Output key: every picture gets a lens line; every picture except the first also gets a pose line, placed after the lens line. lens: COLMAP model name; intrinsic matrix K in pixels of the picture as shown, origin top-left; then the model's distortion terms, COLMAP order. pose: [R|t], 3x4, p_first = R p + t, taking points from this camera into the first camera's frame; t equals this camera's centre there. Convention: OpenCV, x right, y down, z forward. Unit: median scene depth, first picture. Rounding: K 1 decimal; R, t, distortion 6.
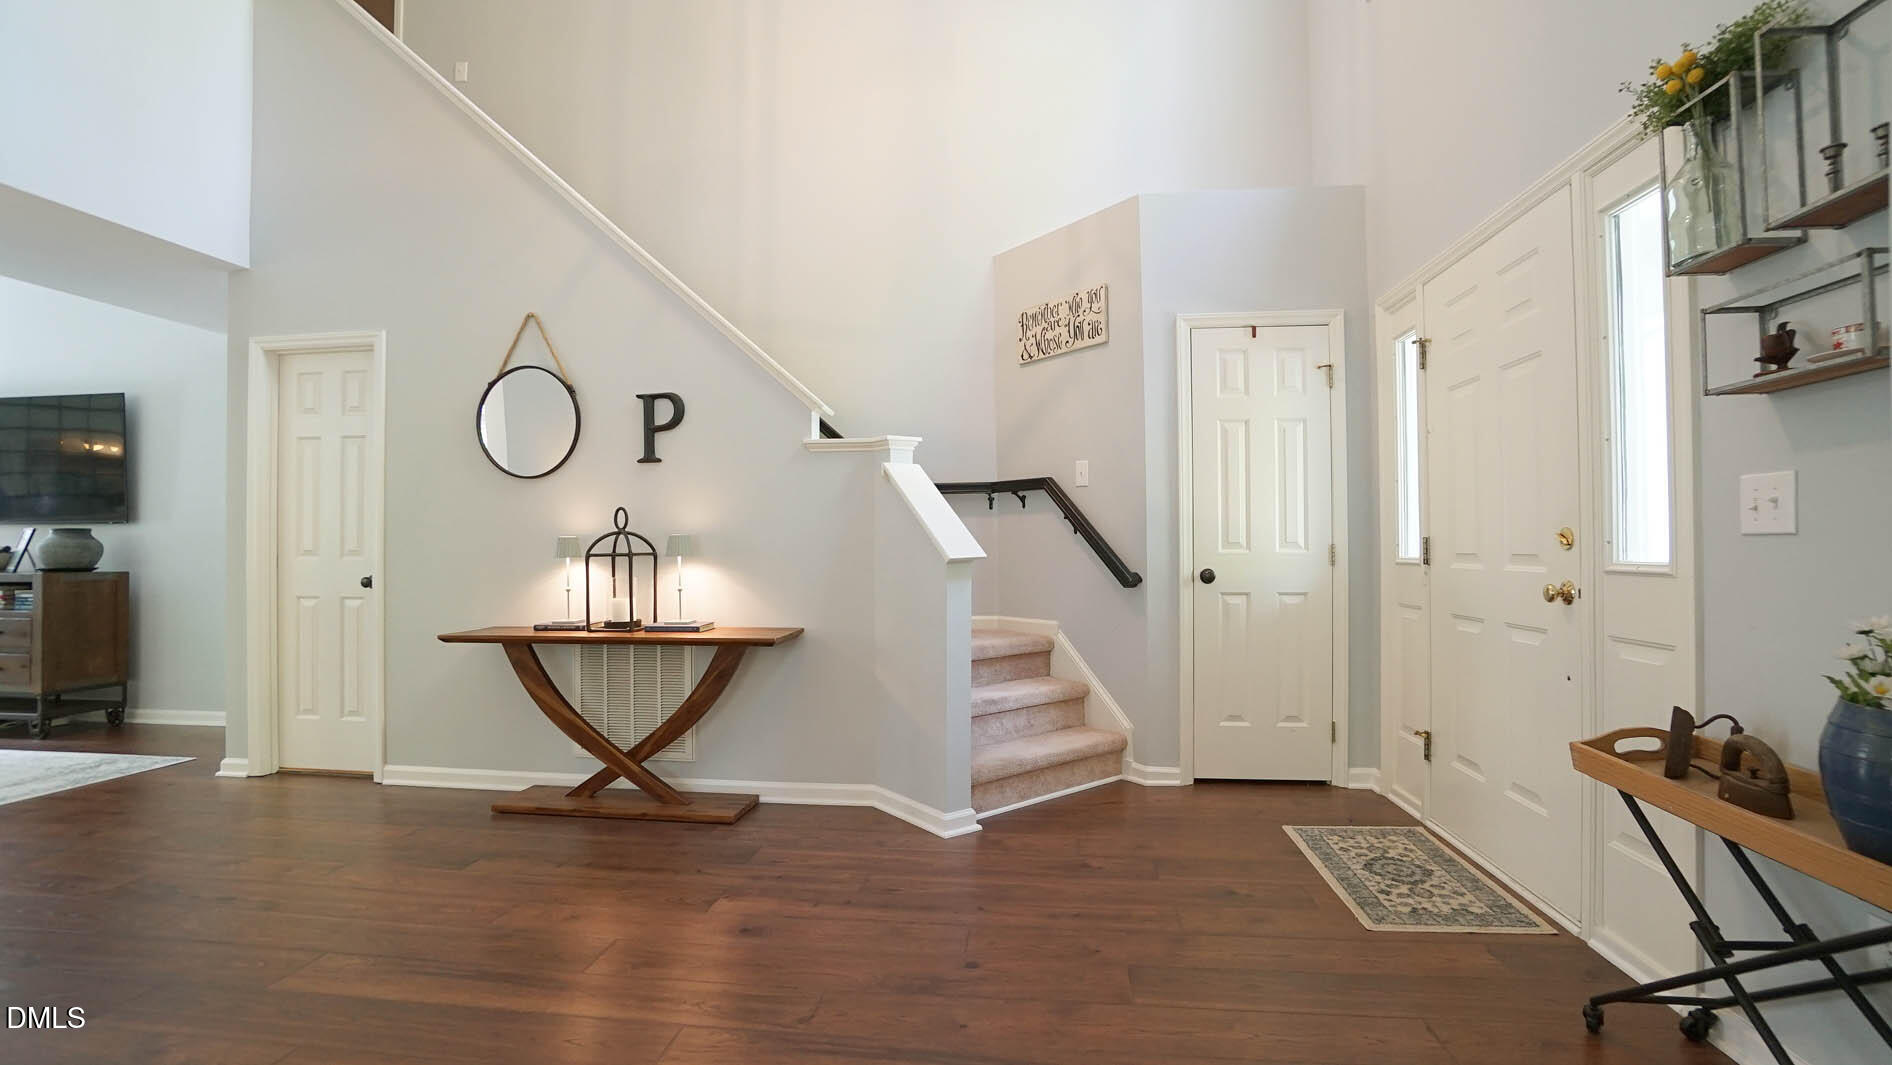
lens RADIAL K [[842.8, 0, 946.7], [0, 842.8, 541.0], [0, 0, 1]] dist [-0.057079, 0.020113]
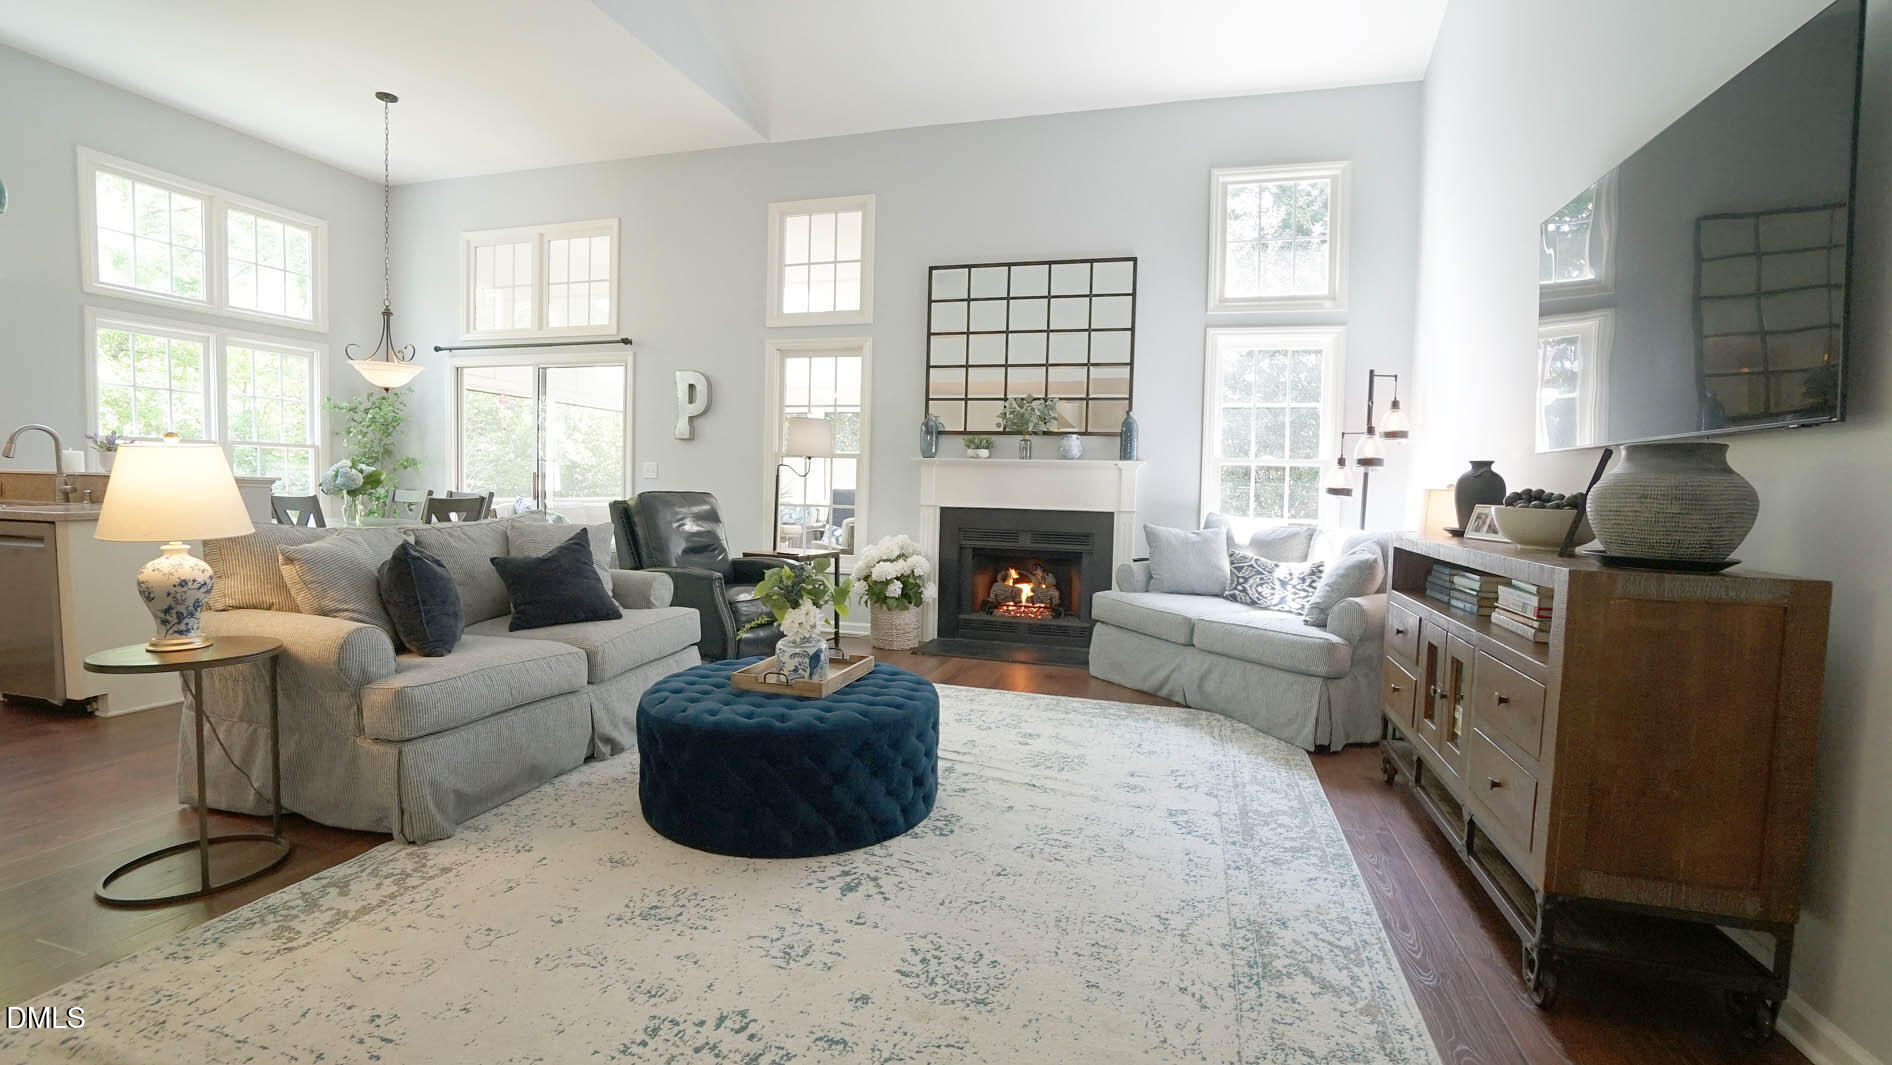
lens RADIAL K [[842.8, 0, 941.0], [0, 842.8, 536.7], [0, 0, 1]] dist [-0.057079, 0.020113]
pose [[-0.164455, 0.061808, -0.984446, -0.915430], [-0.011802, 0.997840, 0.064620, 0.006750], [0.986314, 0.022245, -0.163371, 1.006878]]
